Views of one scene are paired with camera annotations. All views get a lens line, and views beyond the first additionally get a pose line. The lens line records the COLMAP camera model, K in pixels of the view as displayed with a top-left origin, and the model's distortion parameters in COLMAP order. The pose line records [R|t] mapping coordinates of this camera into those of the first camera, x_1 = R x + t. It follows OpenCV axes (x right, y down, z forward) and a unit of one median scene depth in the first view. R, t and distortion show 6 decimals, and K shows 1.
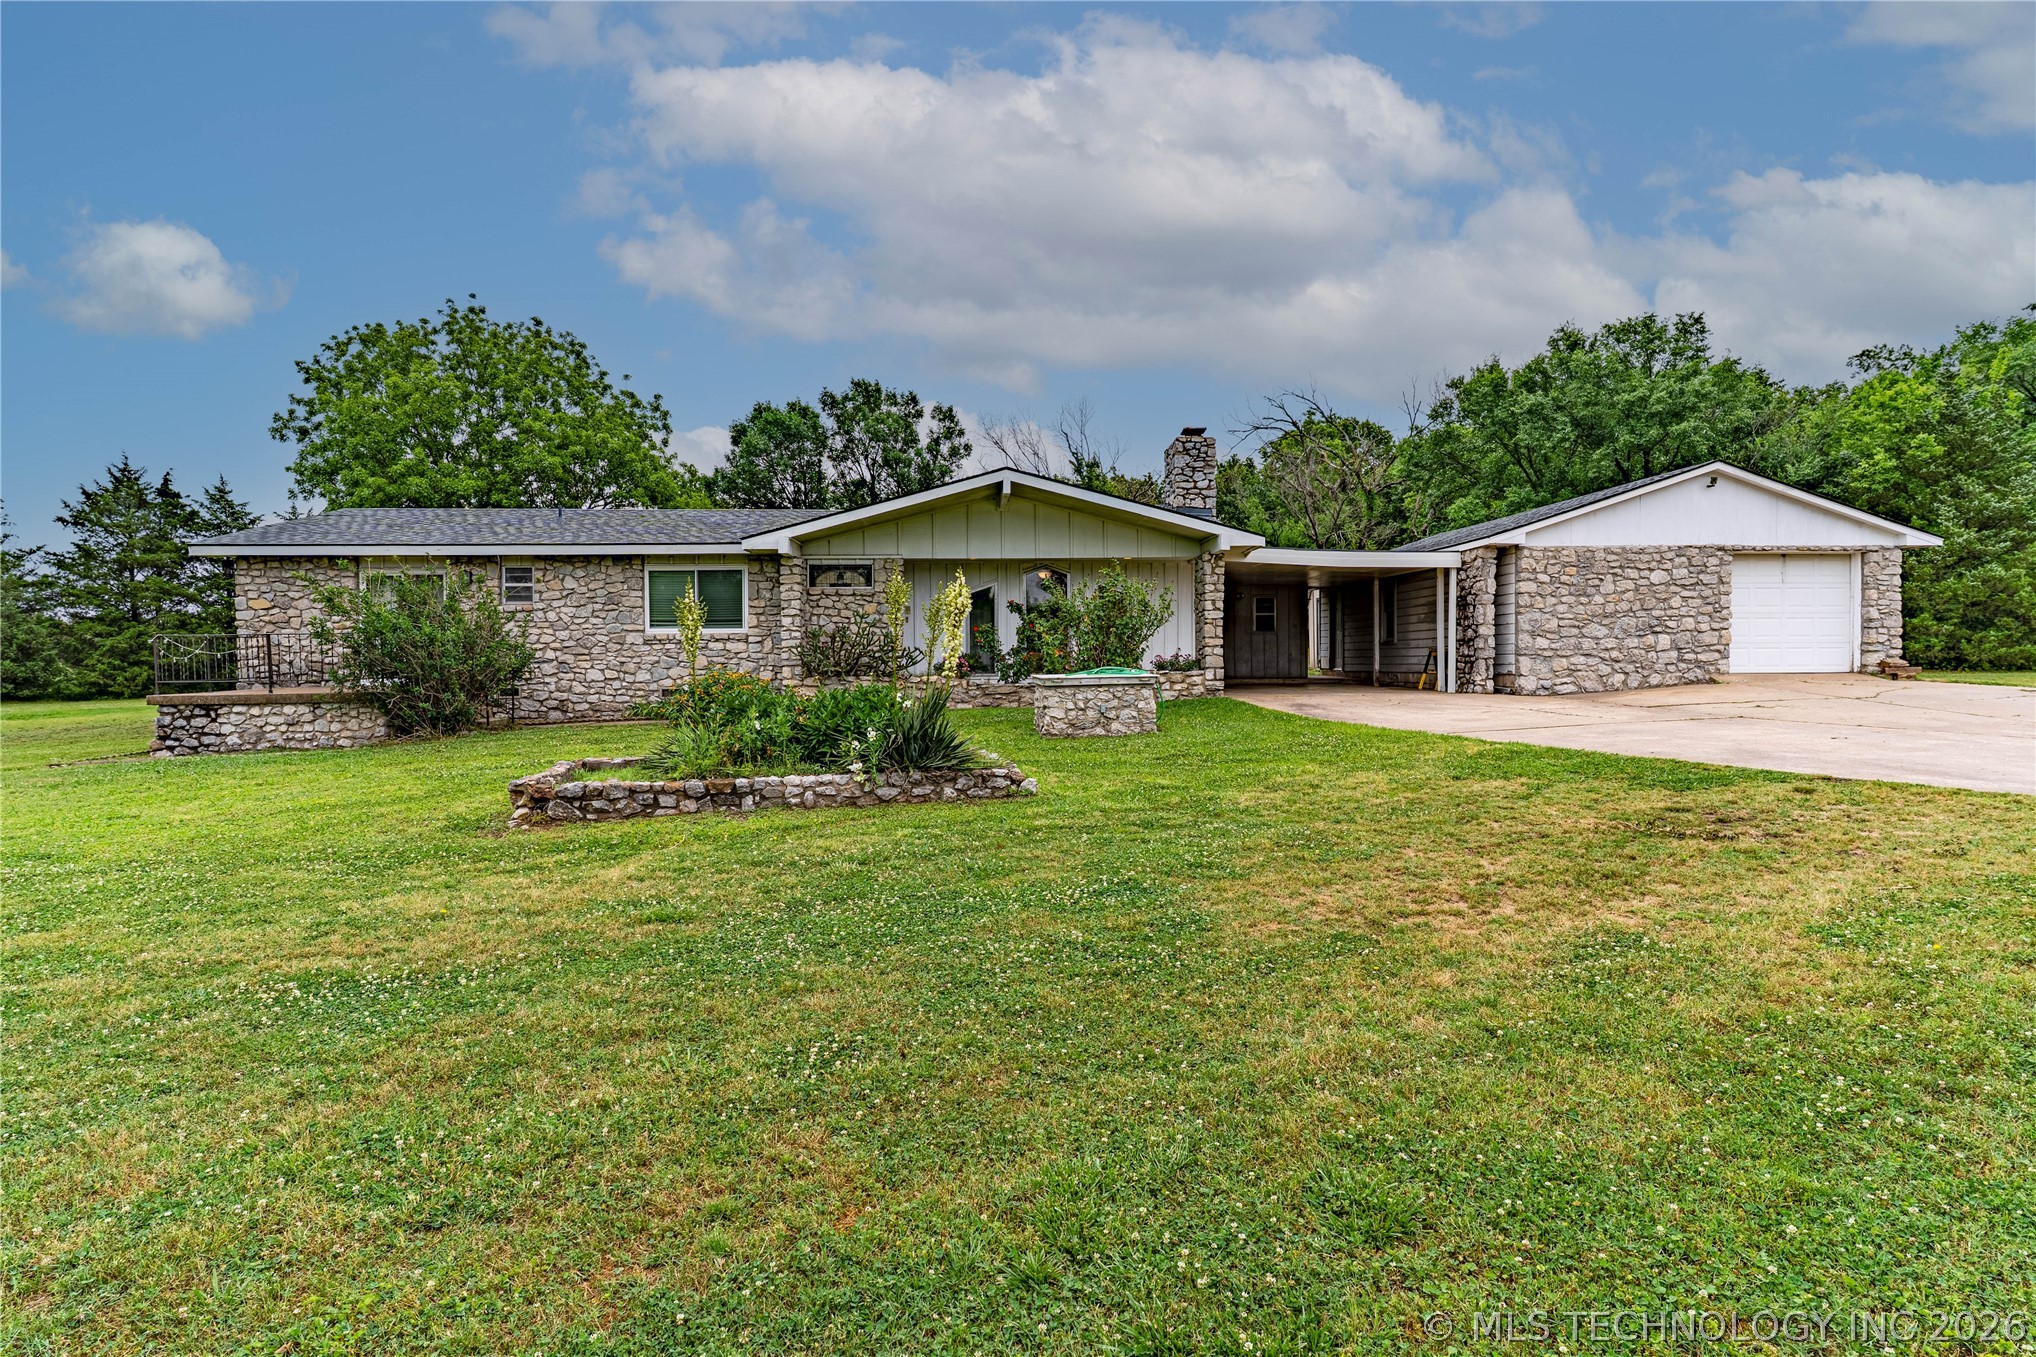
lens RADIAL K [[1101.2, 0, 1017.5], [0, 1101.2, 692.9], [0, 0, 1]] dist [-0.002076, 0.000085]
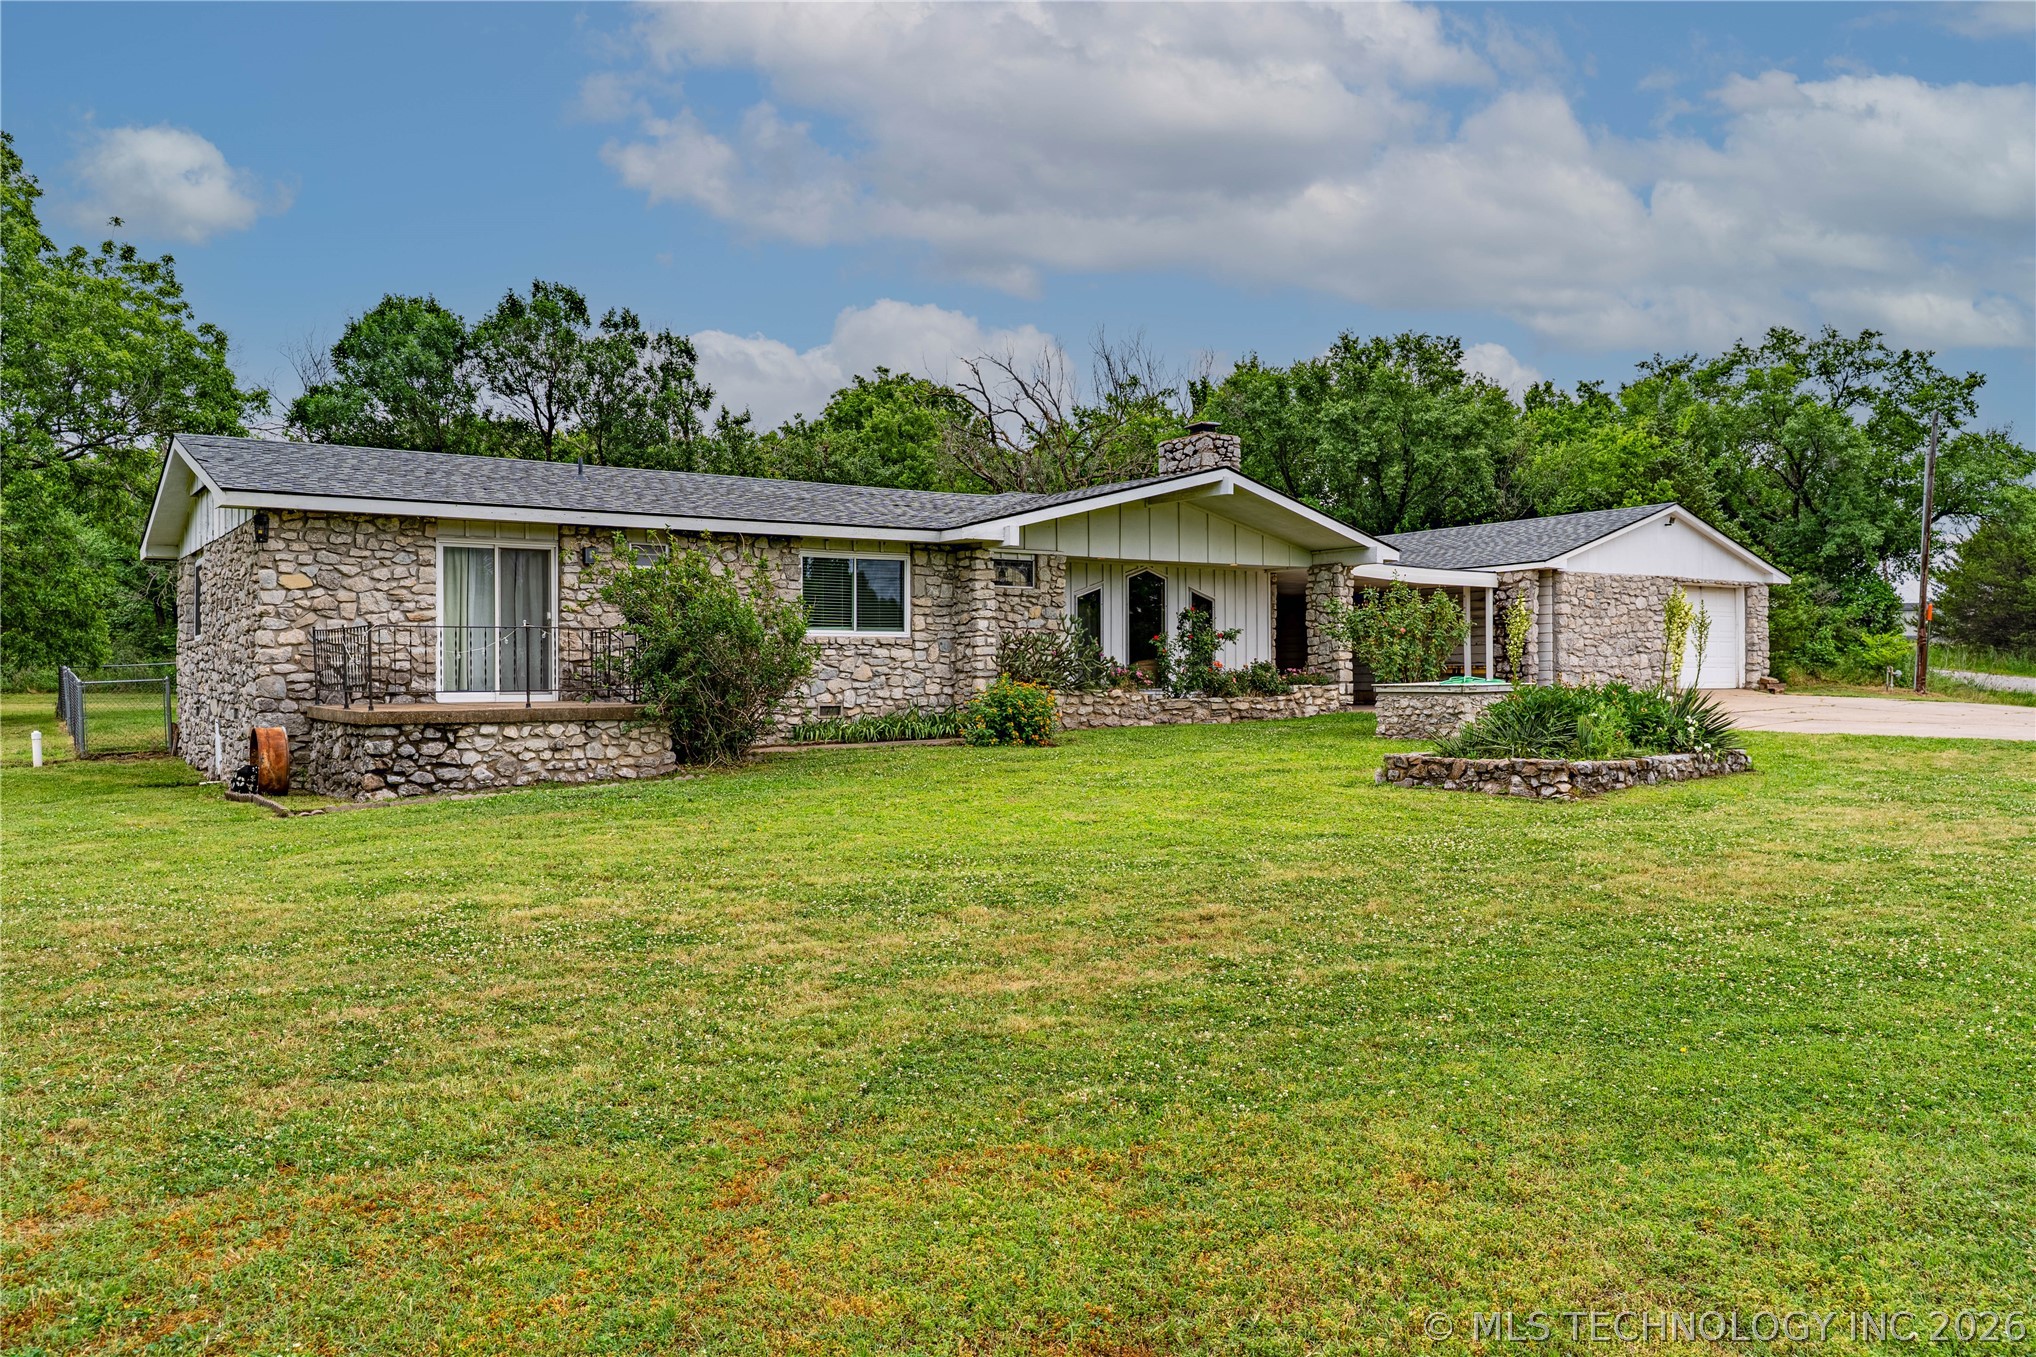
lens RADIAL K [[1635.6, 0, 1018.6], [0, 1635.6, 672.6], [0, 0, 1]] dist [0.001241, 0.000831]
pose [[0.850893, 0.007465, 0.525286, -0.837285], [0.014248, 0.999203, -0.037279, 0.019100], [-0.525146, 0.039205, 0.850108, -0.085089]]
